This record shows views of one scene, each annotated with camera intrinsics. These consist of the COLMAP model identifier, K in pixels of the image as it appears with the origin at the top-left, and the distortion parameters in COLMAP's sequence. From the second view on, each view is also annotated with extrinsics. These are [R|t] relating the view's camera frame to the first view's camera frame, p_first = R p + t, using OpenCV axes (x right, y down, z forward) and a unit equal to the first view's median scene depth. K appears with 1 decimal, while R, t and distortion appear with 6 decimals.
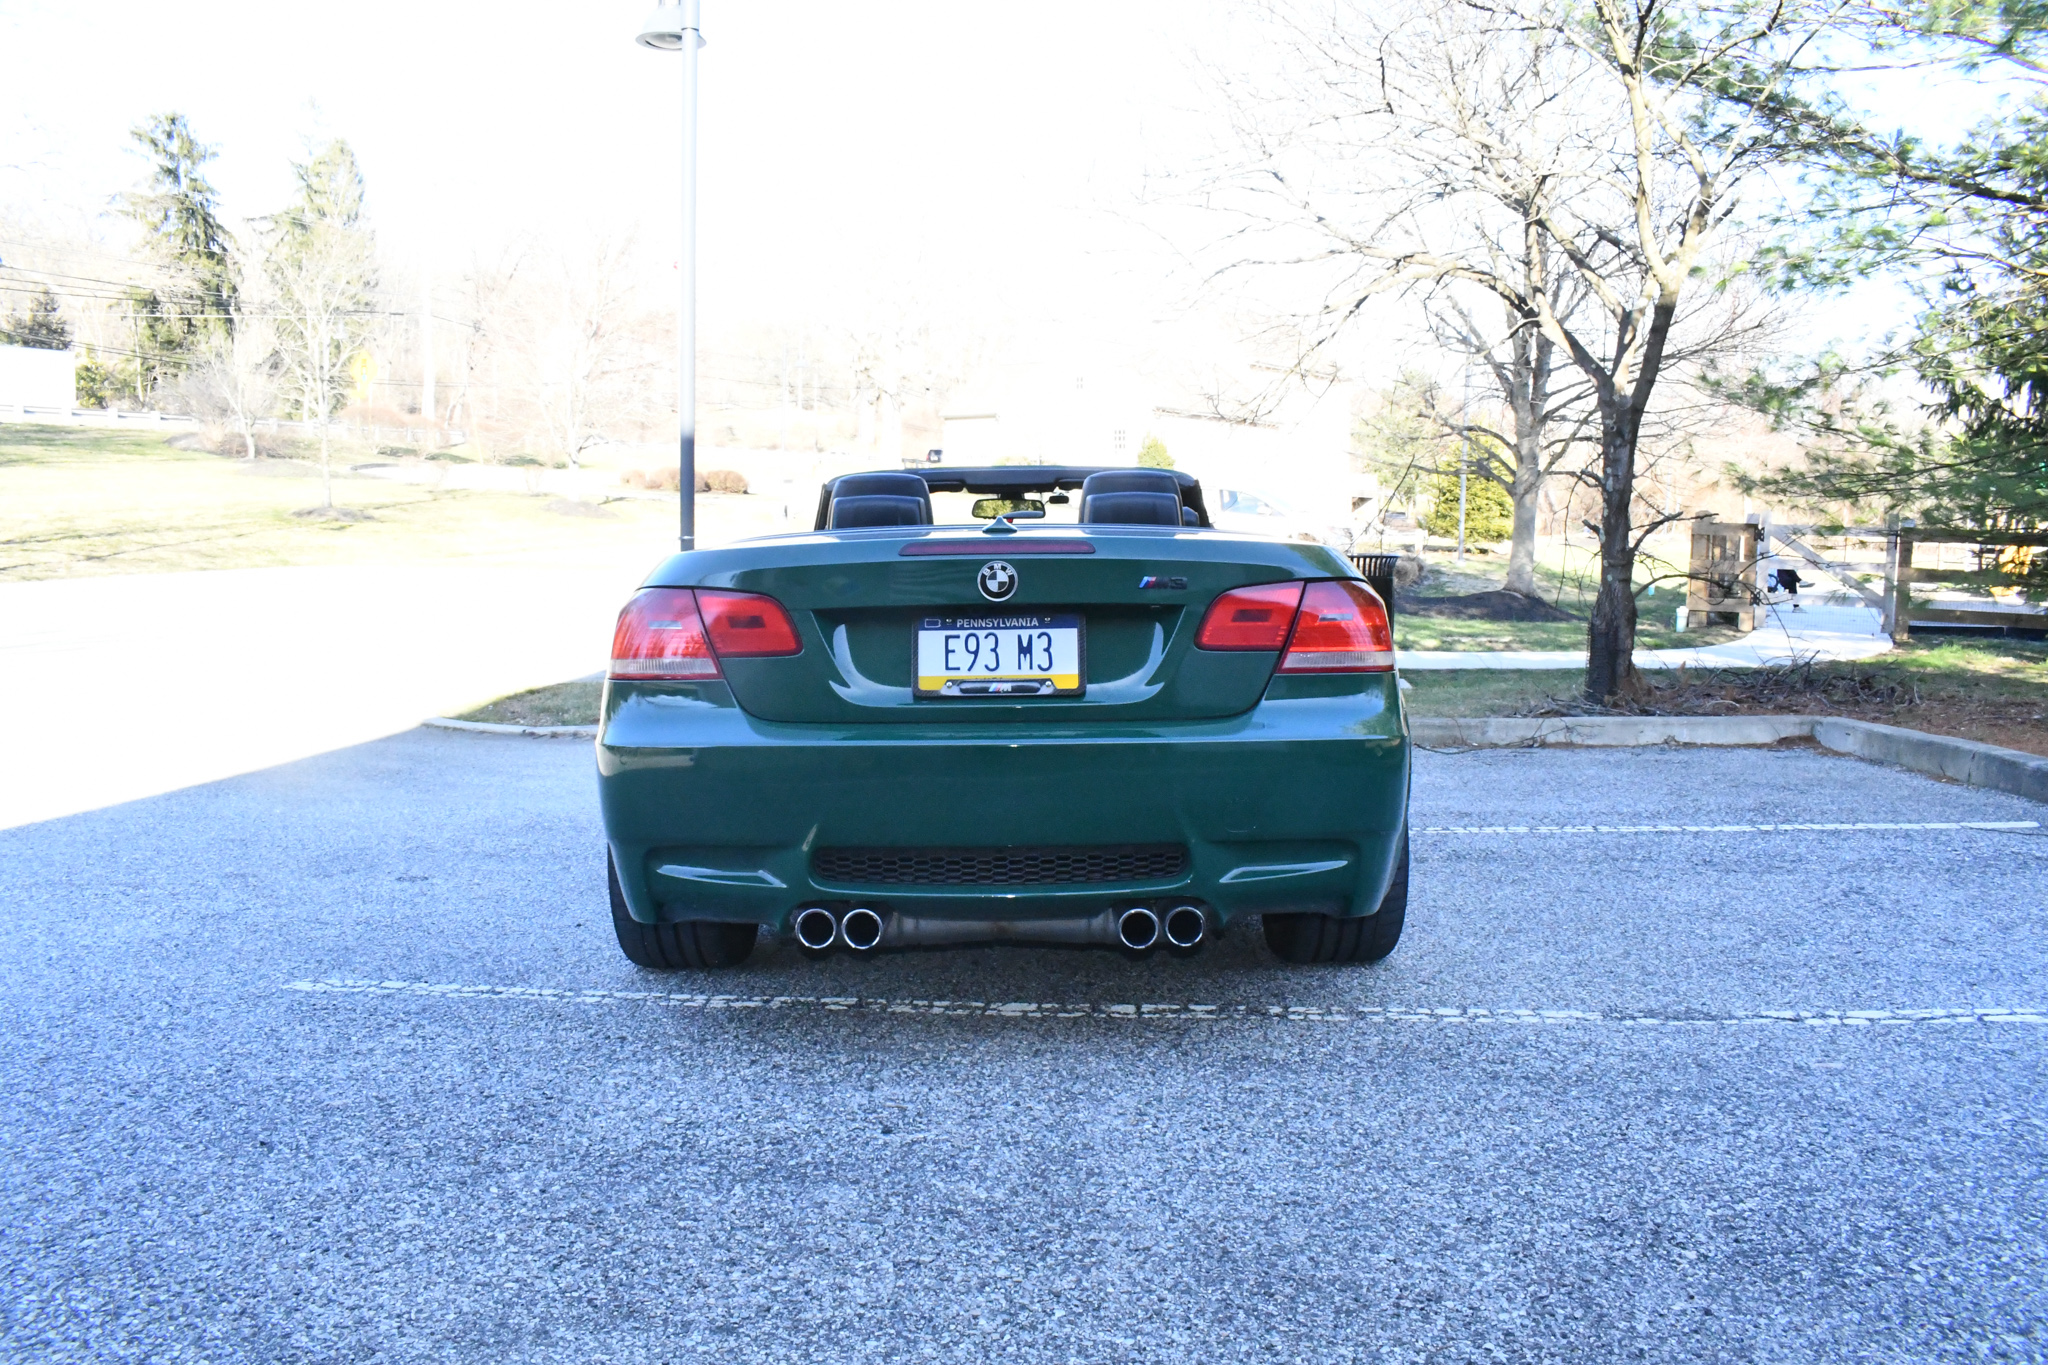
lens RADIAL K [[1588.1, 0, 1035.9], [0, 1588.1, 705.5], [0, 0, 1]] dist [-0.099525, 0.017431]
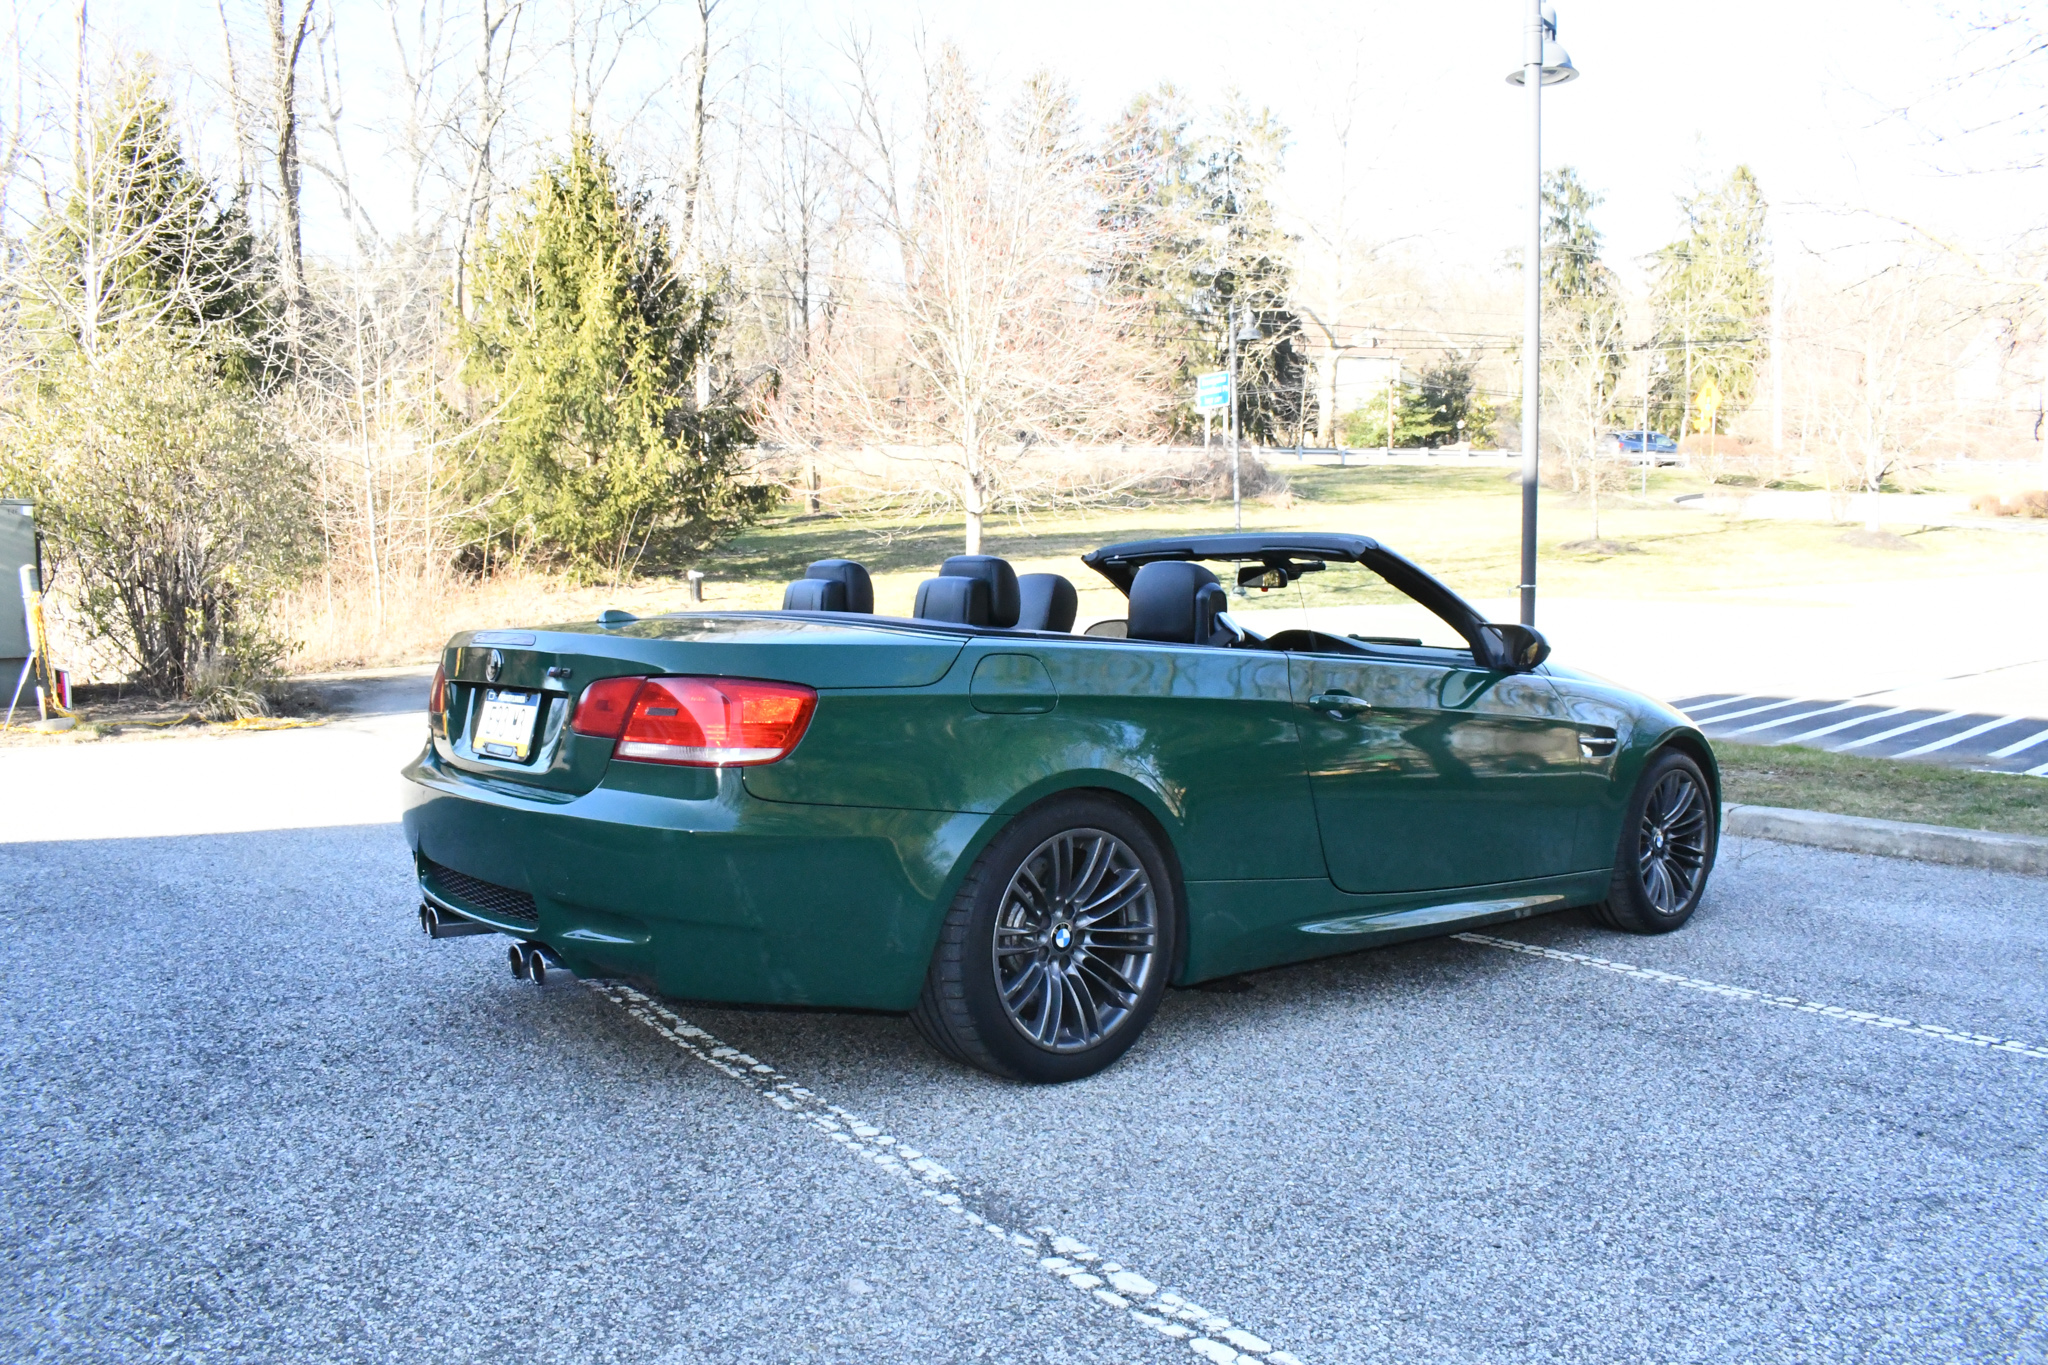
lens RADIAL K [[1588.1, 0, 1012.3], [0, 1588.1, 728.1], [0, 0, 1]] dist [-0.099525, 0.017431]
pose [[0.644832, 0.071268, -0.760994, 0.749142], [-0.073109, 0.996829, 0.031405, -0.061931], [0.760820, 0.035385, 0.647998, 0.321823]]
